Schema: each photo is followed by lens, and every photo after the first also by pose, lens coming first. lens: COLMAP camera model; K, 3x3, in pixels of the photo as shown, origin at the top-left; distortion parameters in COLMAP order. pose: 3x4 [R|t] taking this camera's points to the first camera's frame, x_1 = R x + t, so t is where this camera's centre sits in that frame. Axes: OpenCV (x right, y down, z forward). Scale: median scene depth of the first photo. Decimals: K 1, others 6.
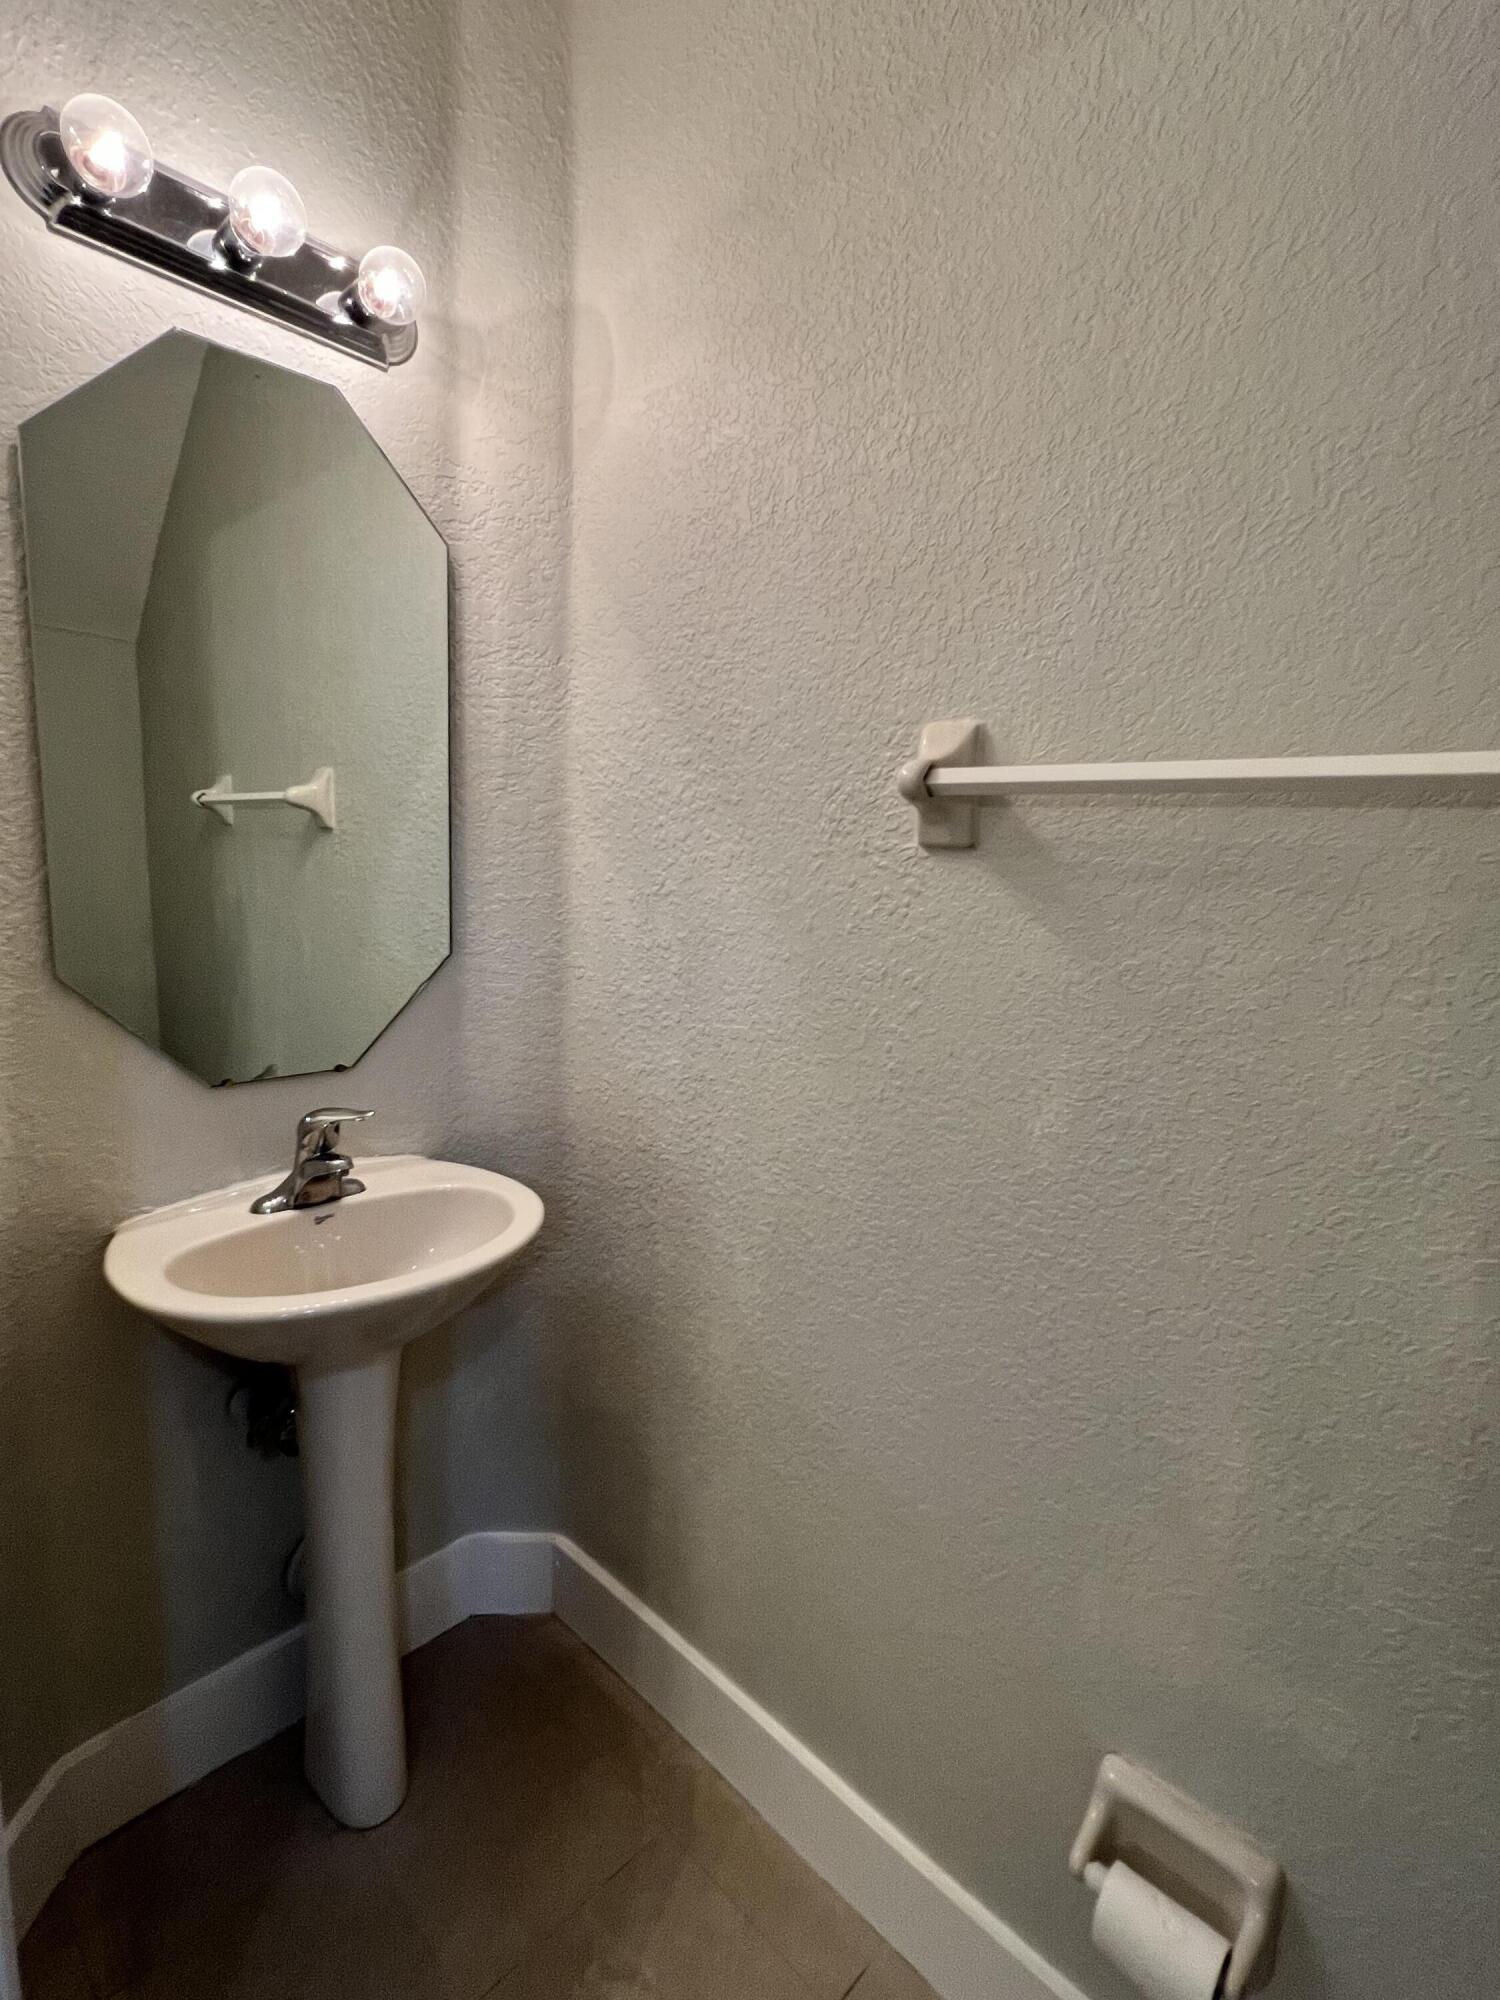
lens RADIAL K [[956.4, 0, 749.6], [0, 956.4, 987.7], [0, 0, 1]] dist [-0.002182, -0.000412]
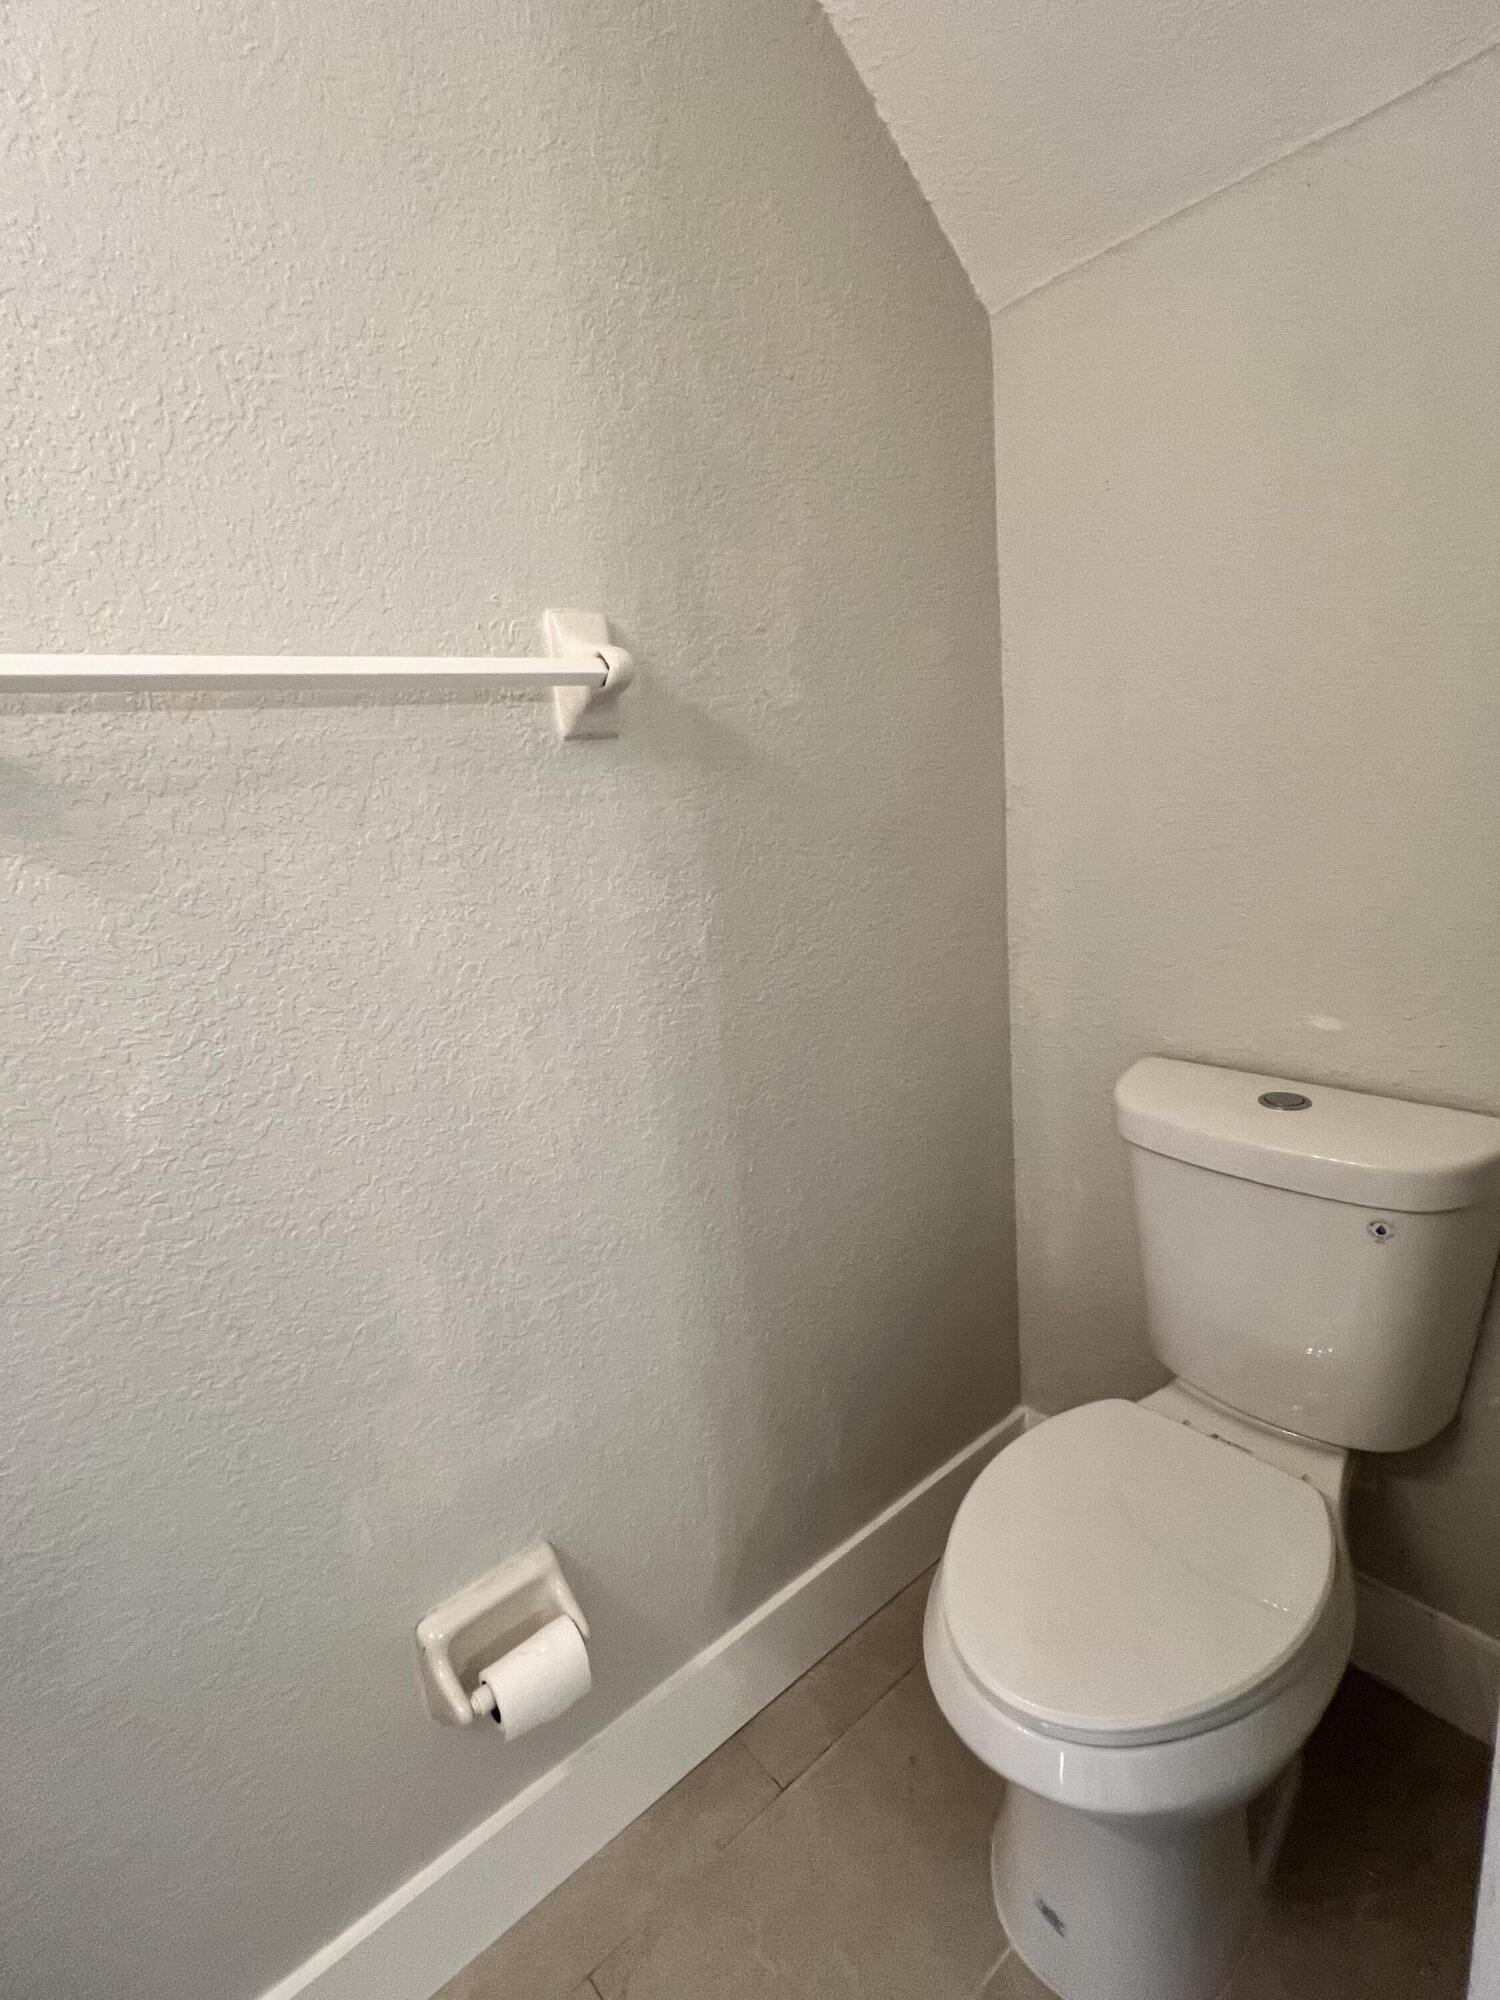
lens RADIAL K [[956.4, 0, 750.4], [0, 956.4, 1013.5], [0, 0, 1]] dist [-0.002182, -0.000412]
pose [[0.108094, -0.273161, 0.955876, -0.455156], [0.247223, 0.938691, 0.240293, 0.002000], [-0.962910, 0.210340, 0.168998, 0.359823]]
